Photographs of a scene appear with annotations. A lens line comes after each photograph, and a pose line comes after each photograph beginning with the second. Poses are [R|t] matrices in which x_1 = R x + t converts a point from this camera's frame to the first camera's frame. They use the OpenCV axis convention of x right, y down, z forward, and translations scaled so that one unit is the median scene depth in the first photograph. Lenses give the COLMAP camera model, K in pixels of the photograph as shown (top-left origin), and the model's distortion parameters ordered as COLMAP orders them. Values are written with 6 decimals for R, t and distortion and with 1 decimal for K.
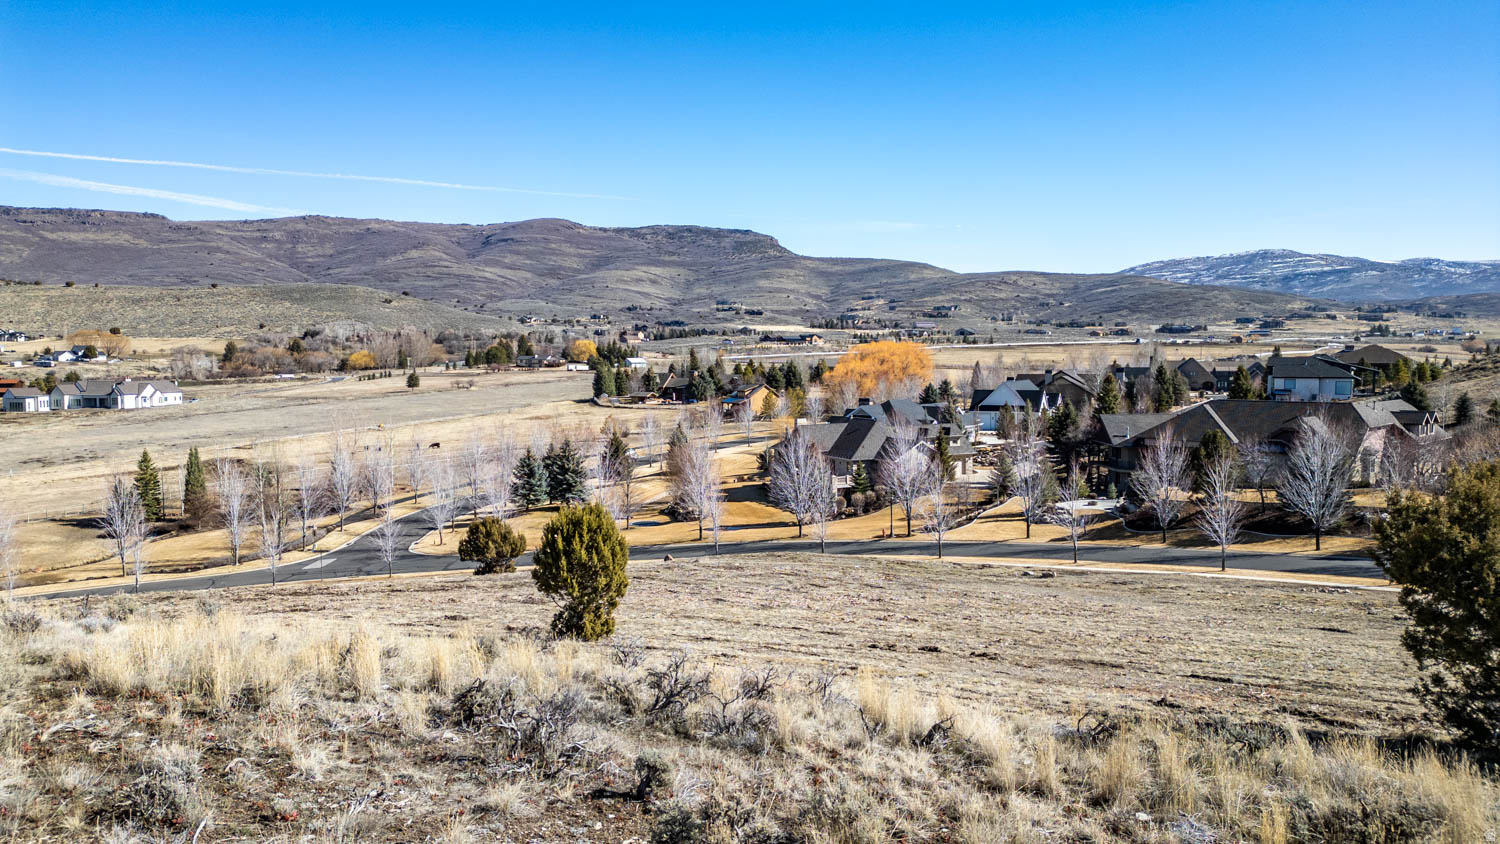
lens RADIAL K [[1056.0, 0, 758.3], [0, 1056.0, 414.9], [0, 0, 1]] dist [0.066521, -0.052551]
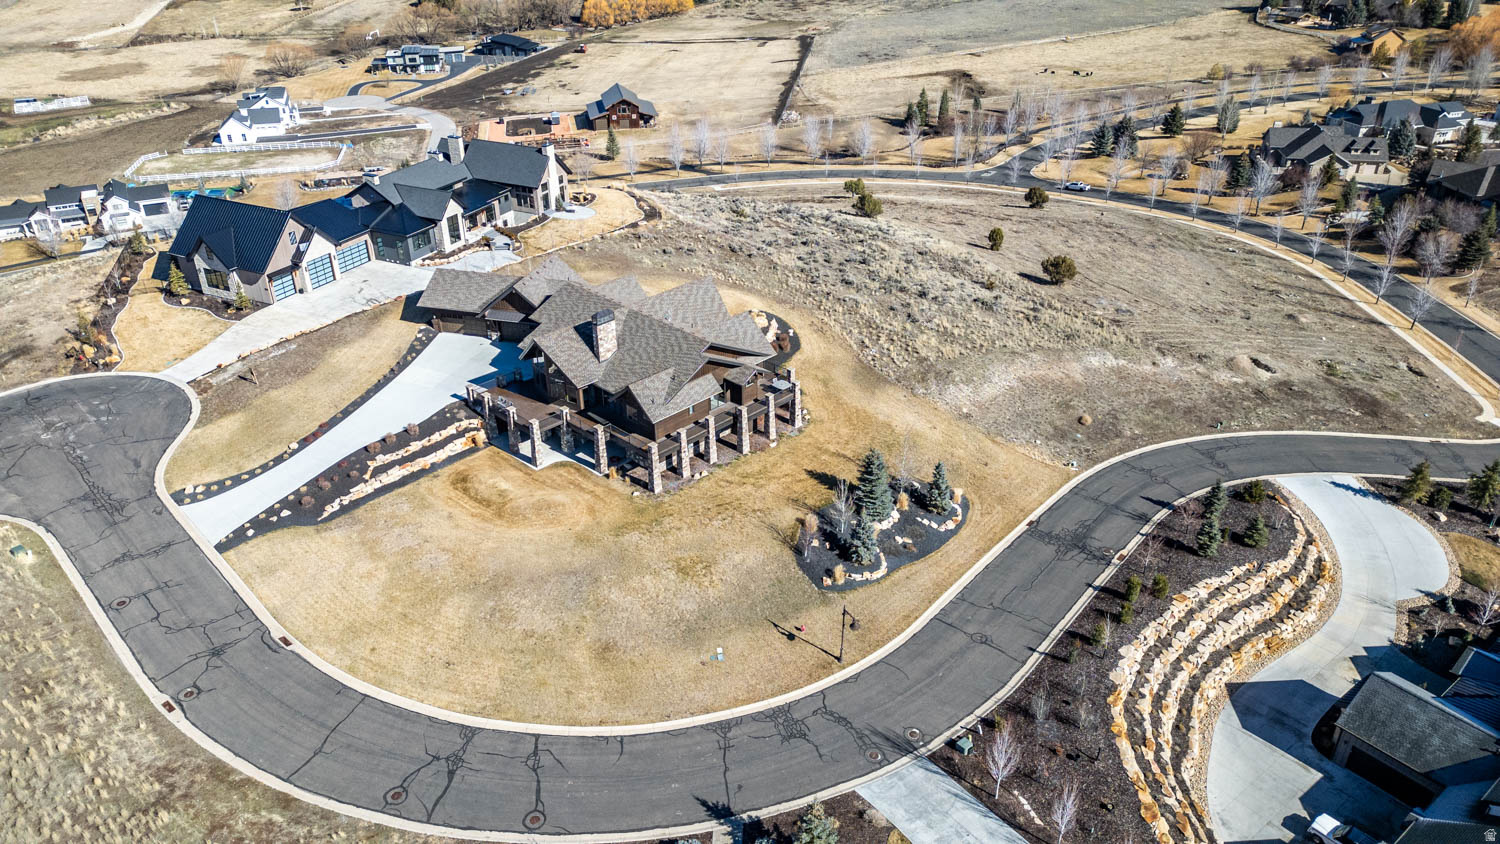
lens RADIAL K [[1056.0, 0, 747.4], [0, 1056.0, 423.6], [0, 0, 1]] dist [0.066521, -0.052551]
pose [[0.790134, 0.294531, -0.537532, 1.026099], [-0.030823, 0.894964, 0.445072, -0.705874], [0.612159, -0.335098, 0.716220, -2.042192]]
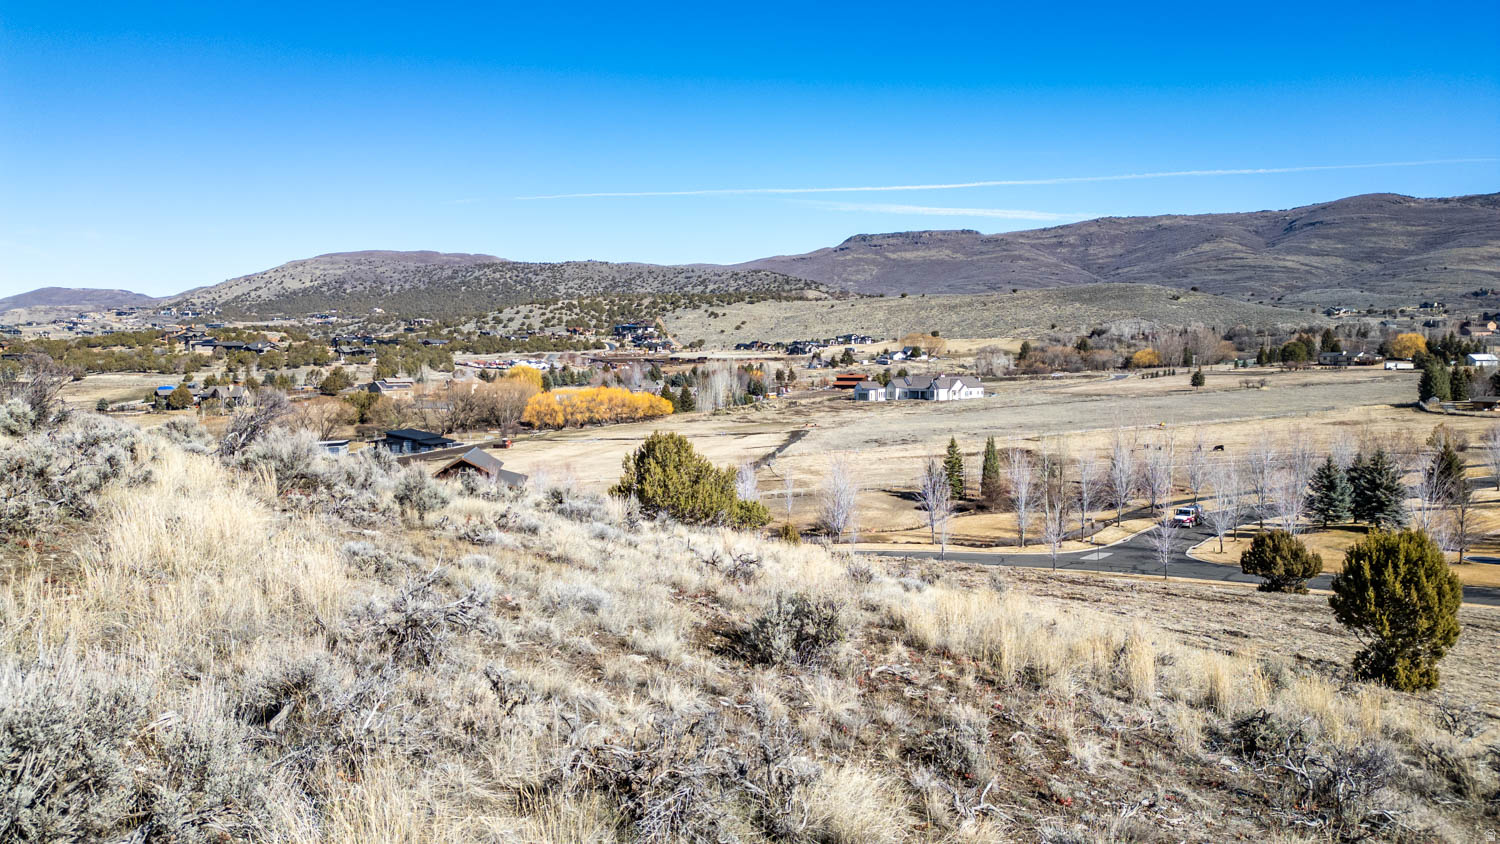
lens RADIAL K [[1056.0, 0, 746.7], [0, 1056.0, 425.3], [0, 0, 1]] dist [0.066521, -0.052551]
pose [[0.756143, 0.043649, -0.652950, -0.001740], [-0.035661, 0.999039, 0.025488, -0.001377], [0.653435, 0.004013, 0.756972, 0.002126]]
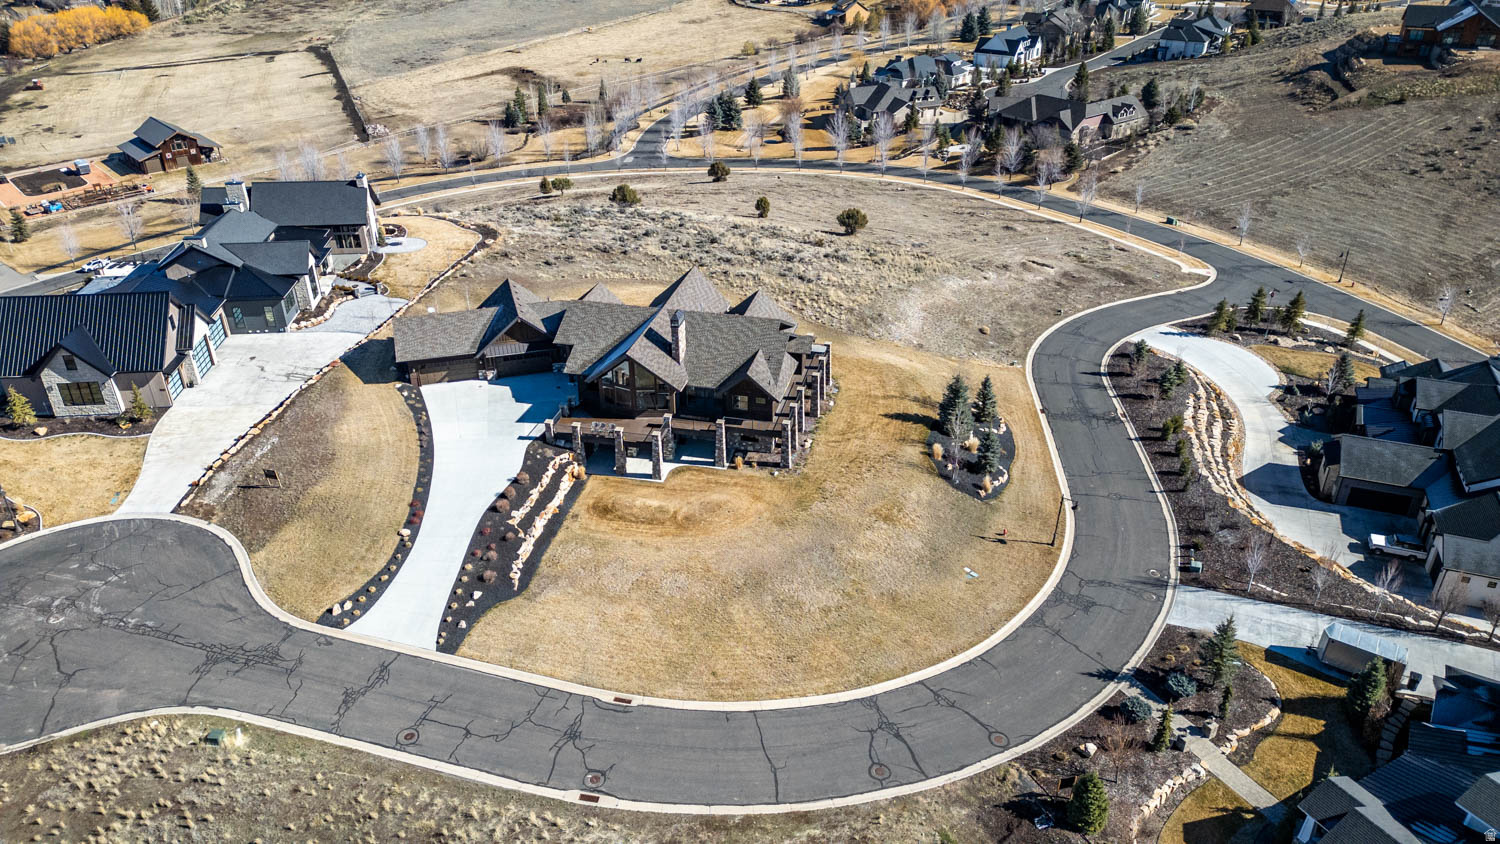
lens RADIAL K [[1056.0, 0, 757.8], [0, 1056.0, 421.1], [0, 0, 1]] dist [0.066521, -0.052551]
pose [[0.993548, 0.054315, -0.099557, 0.237530], [-0.005502, 0.899905, 0.436051, -0.691112], [0.113276, -0.432690, 0.894398, -2.463658]]
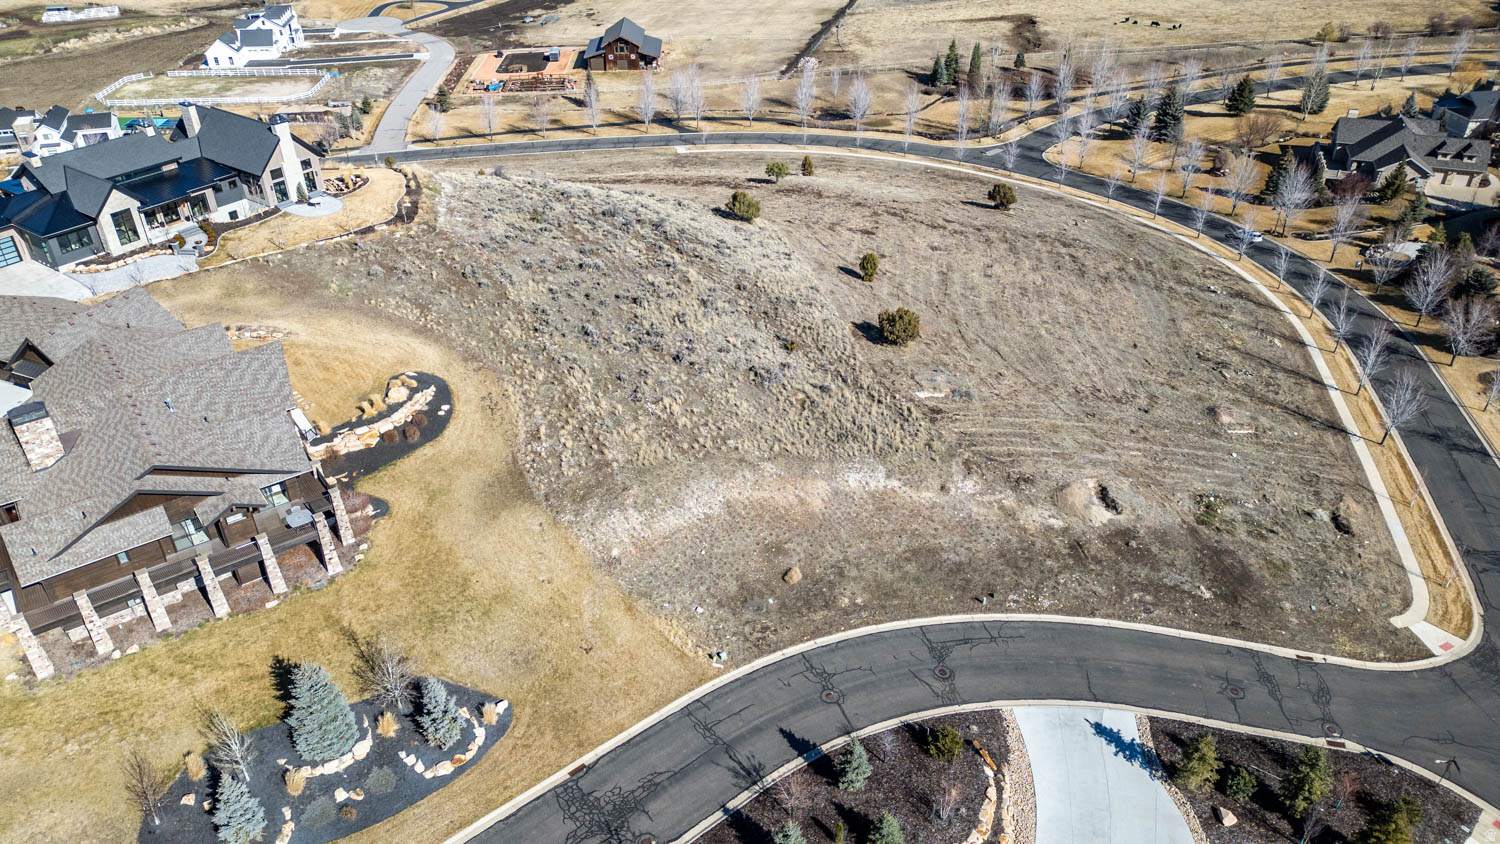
lens RADIAL K [[1056.0, 0, 746.0], [0, 1056.0, 419.1], [0, 0, 1]] dist [0.066521, -0.052551]
pose [[0.682845, 0.396164, -0.613822, 1.198907], [-0.041367, 0.859822, 0.508915, -0.753387], [0.729391, -0.322118, 0.603514, -1.117773]]
